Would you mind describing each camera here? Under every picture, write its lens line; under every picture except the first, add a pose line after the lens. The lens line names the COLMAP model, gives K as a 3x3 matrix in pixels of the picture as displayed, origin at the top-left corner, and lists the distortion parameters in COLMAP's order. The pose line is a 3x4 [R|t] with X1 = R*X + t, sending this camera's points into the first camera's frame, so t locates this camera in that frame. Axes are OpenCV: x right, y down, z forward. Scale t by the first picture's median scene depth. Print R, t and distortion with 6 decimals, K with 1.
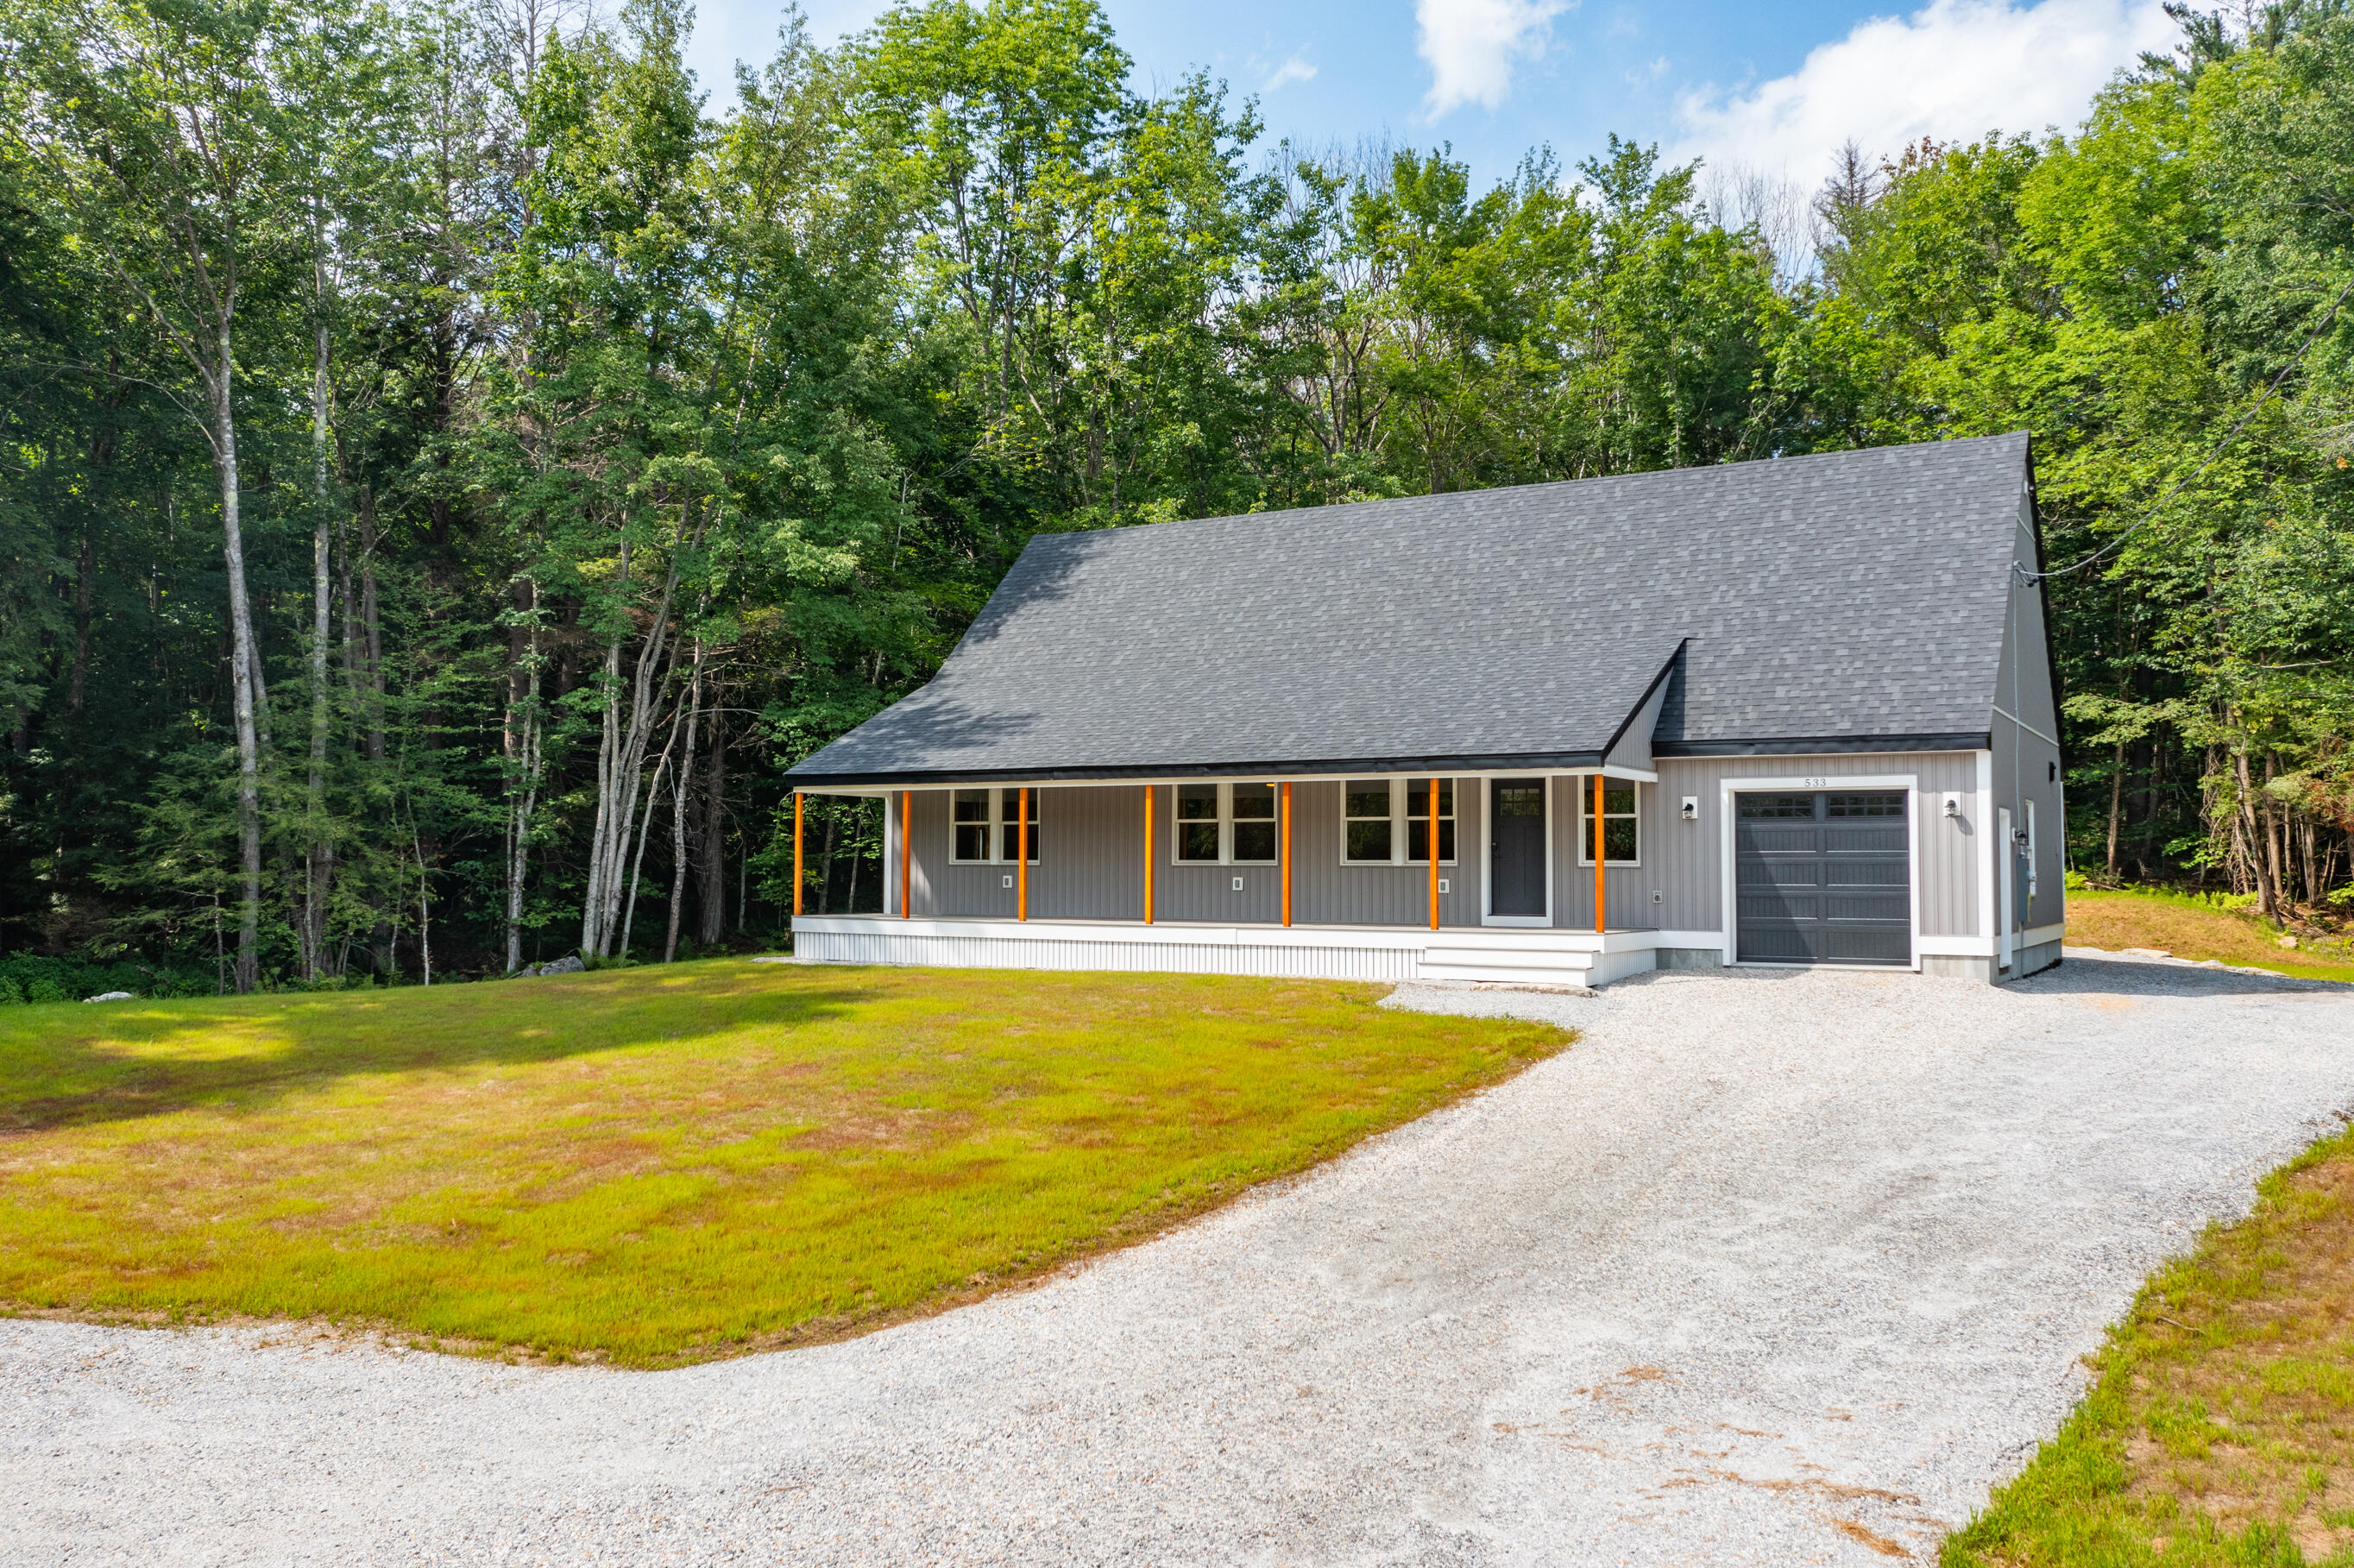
lens RADIAL K [[1900.3, 0, 1177.0], [0, 1900.3, 784.0], [0, 0, 1]] dist [-0.000991, 0.006760]
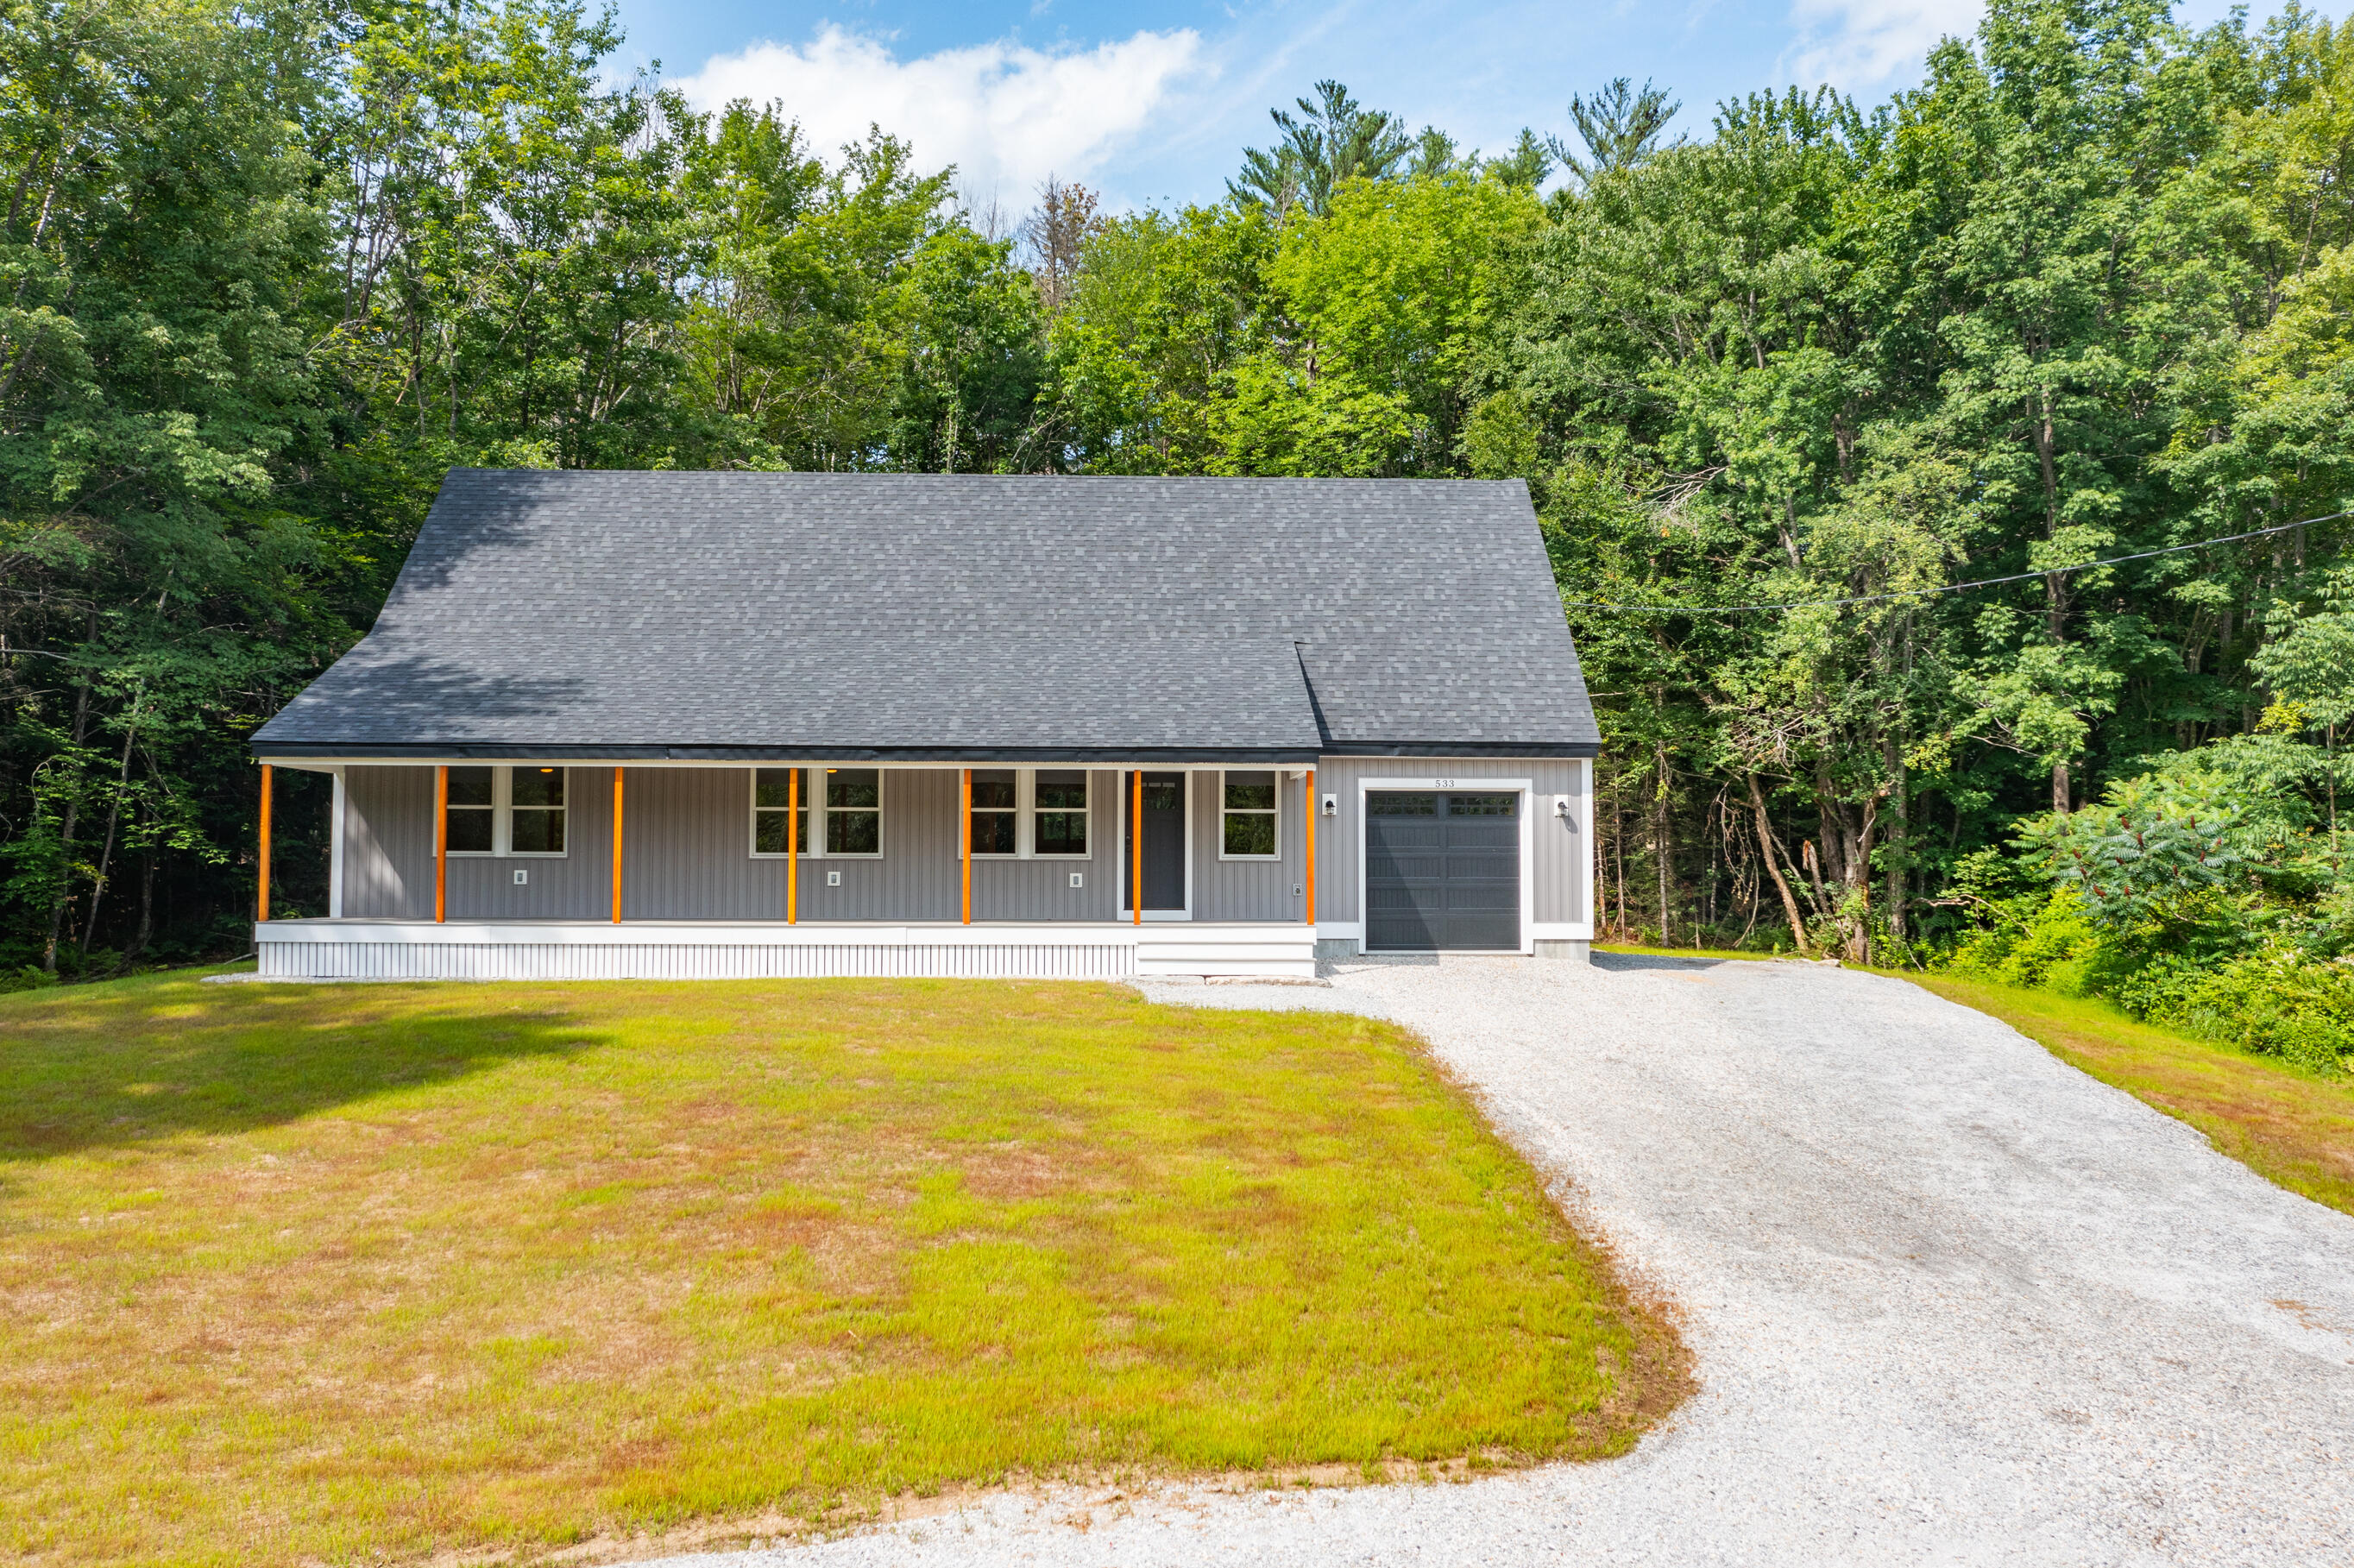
lens RADIAL K [[1897.4, 0, 1177.0], [0, 1897.4, 784.0], [0, 0, 1]] dist [-0.002980, 0.002404]
pose [[0.840842, 0.023247, 0.540781, -0.343870], [-0.025410, 0.999671, -0.003465, 0.006474], [-0.540684, -0.010828, 0.841156, 0.153864]]
